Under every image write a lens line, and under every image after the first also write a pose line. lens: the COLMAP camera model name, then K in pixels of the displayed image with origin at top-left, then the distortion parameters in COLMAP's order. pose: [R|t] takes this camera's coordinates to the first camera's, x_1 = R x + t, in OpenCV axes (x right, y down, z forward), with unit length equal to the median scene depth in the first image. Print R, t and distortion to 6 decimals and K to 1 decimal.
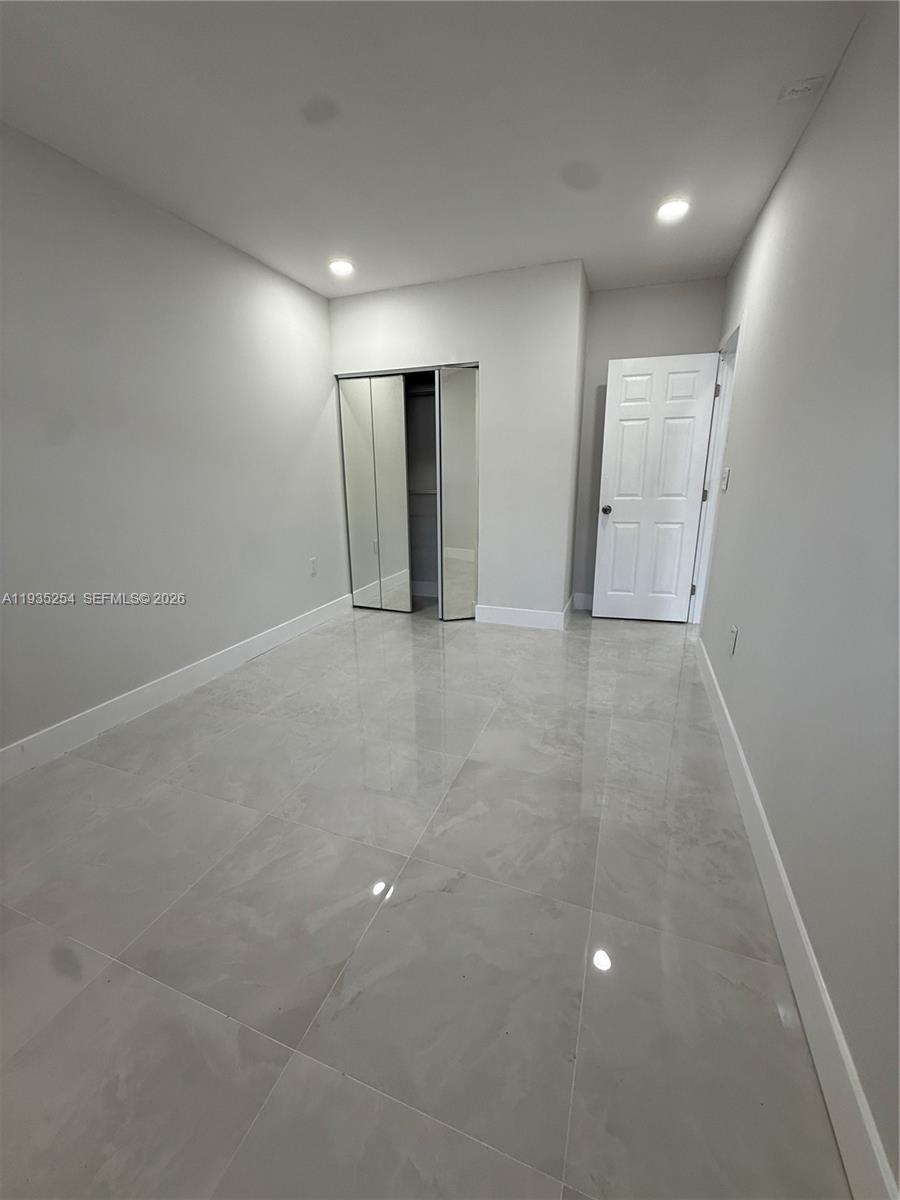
lens RADIAL K [[484.2, 0, 451.5], [0, 484.2, 600.3], [0, 0, 1]] dist [-0.001210, -0.000091]
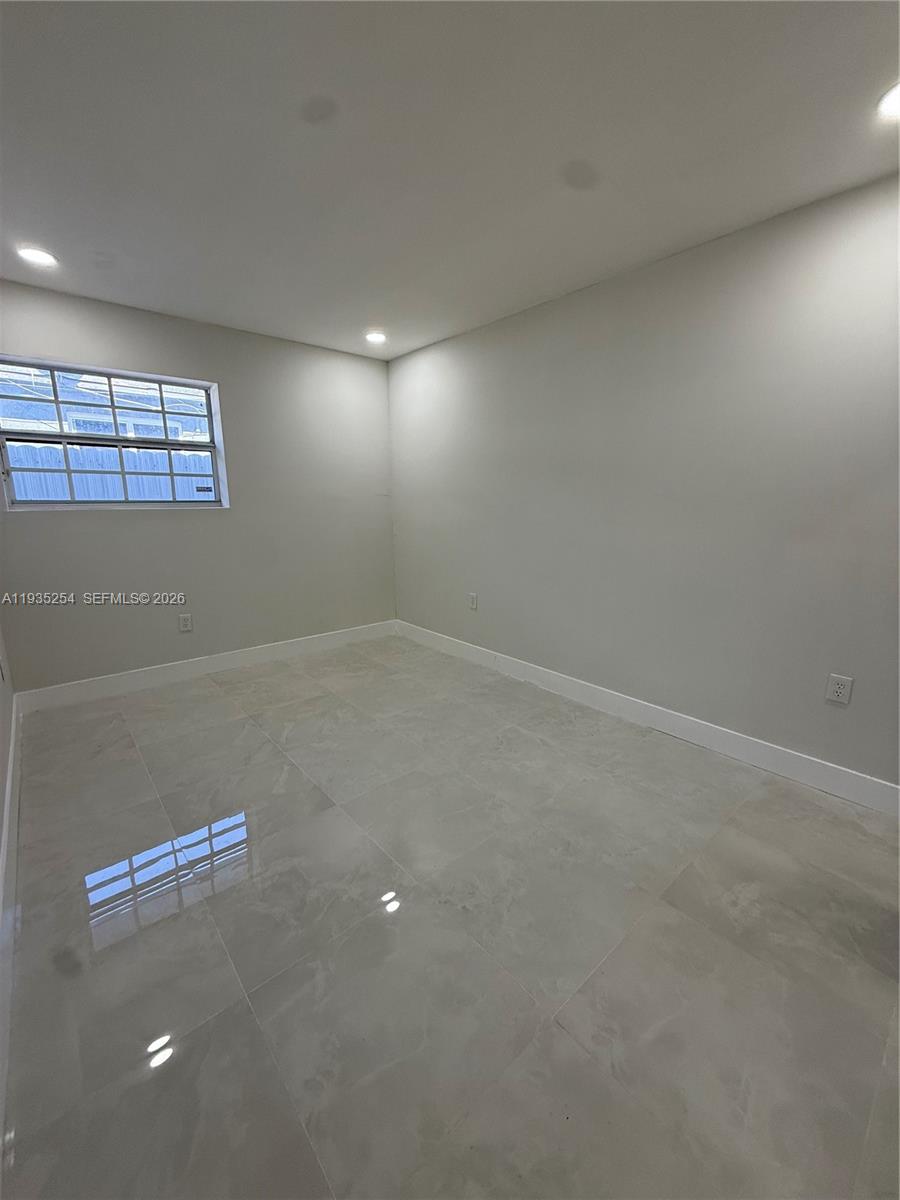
lens RADIAL K [[484.2, 0, 452.9], [0, 484.2, 600.3], [0, 0, 1]] dist [-0.001210, -0.000091]
pose [[-0.484882, 0.195172, -0.852524, 0.573503], [-0.224562, 0.914317, 0.337041, -0.378890], [0.845258, 0.354870, -0.399508, 1.212784]]
